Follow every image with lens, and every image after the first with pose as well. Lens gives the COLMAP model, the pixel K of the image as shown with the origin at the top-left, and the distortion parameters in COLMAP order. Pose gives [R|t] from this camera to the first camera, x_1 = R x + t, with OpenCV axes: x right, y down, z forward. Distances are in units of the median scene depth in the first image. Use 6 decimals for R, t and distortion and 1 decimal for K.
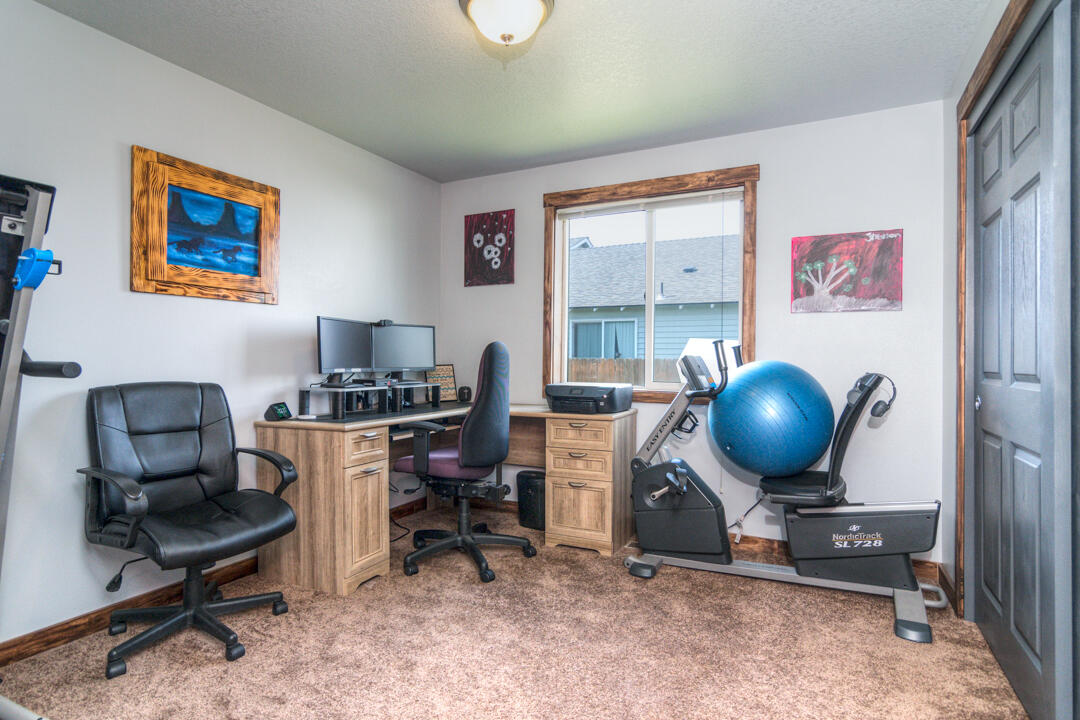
lens RADIAL K [[567.2, 0, 540.0], [0, 567.2, 360.0], [0, 0, 1]] dist [-0.001657, -0.000518]
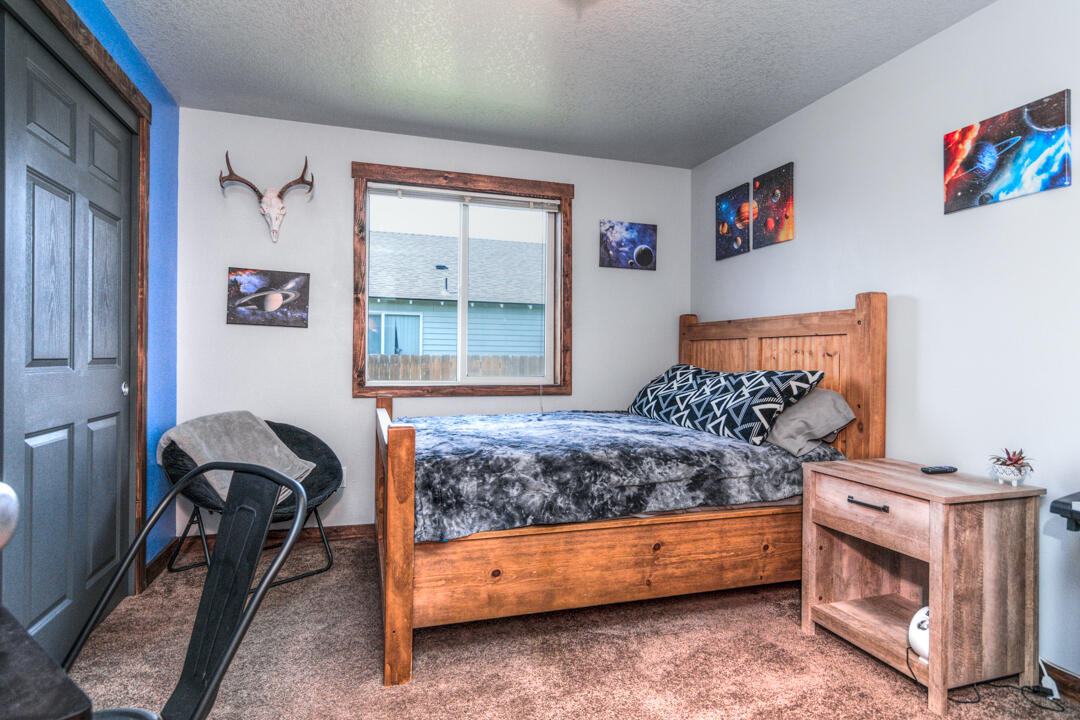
lens RADIAL K [[567.2, 0, 540.0], [0, 567.2, 360.0], [0, 0, 1]] dist [-0.001657, -0.000518]
pose [[0.717342, 0.000695, 0.696721, -0.392276], [-0.006589, 0.999962, 0.005786, -0.000897], [-0.696690, -0.008742, 0.717319, 0.197679]]
